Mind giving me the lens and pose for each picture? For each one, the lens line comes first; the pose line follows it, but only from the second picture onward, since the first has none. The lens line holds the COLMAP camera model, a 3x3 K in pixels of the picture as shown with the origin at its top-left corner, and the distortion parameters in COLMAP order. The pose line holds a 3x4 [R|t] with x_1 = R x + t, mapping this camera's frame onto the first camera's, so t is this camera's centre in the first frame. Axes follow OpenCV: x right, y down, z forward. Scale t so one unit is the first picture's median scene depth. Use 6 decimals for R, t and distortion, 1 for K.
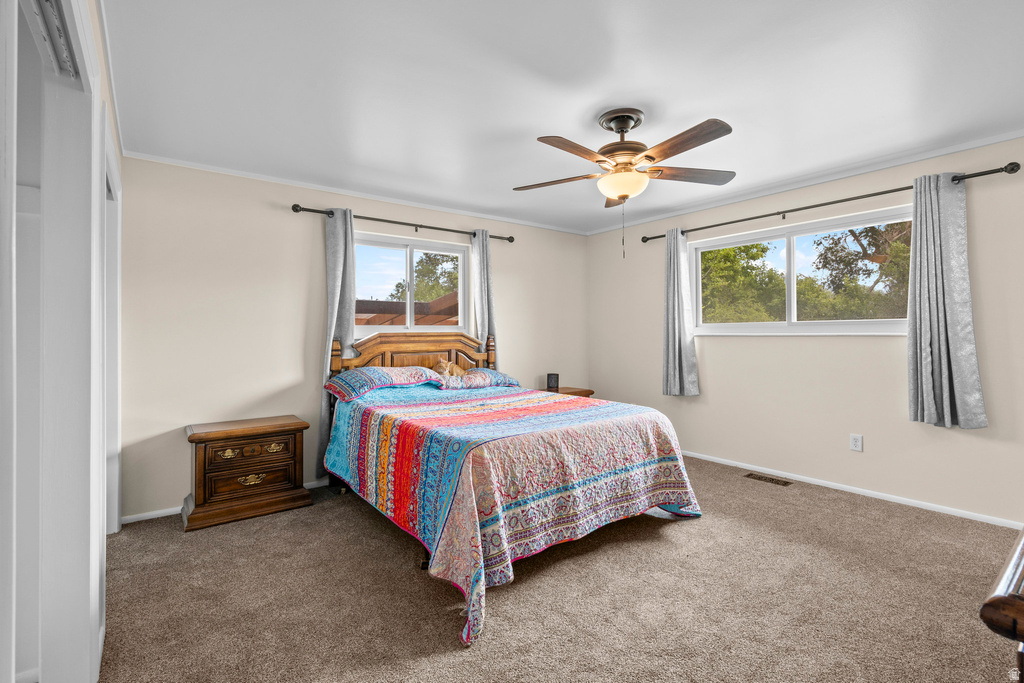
lens RADIAL K [[466.3, 0, 514.7], [0, 466.3, 334.7], [0, 0, 1]] dist [-0.004465, 0.001474]
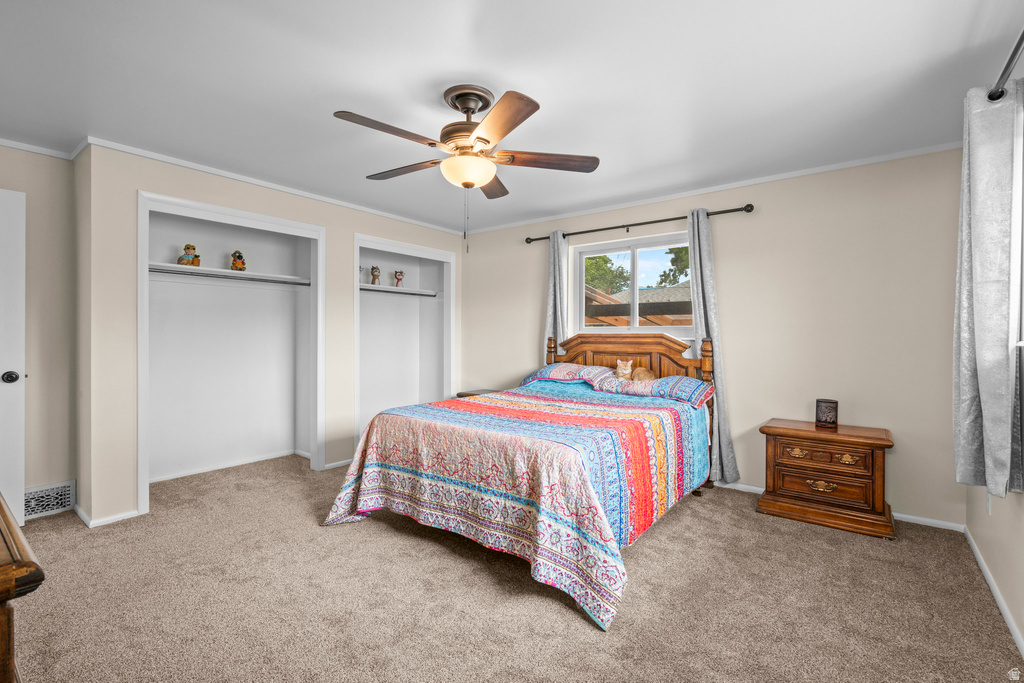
lens RADIAL K [[466.3, 0, 513.6], [0, 466.3, 335.0], [0, 0, 1]] dist [-0.004465, 0.001474]
pose [[0.258684, 0.009285, -0.965917, 0.783874], [-0.006051, 0.999950, 0.007992, -0.009380], [0.965943, 0.003777, 0.258727, 0.582570]]
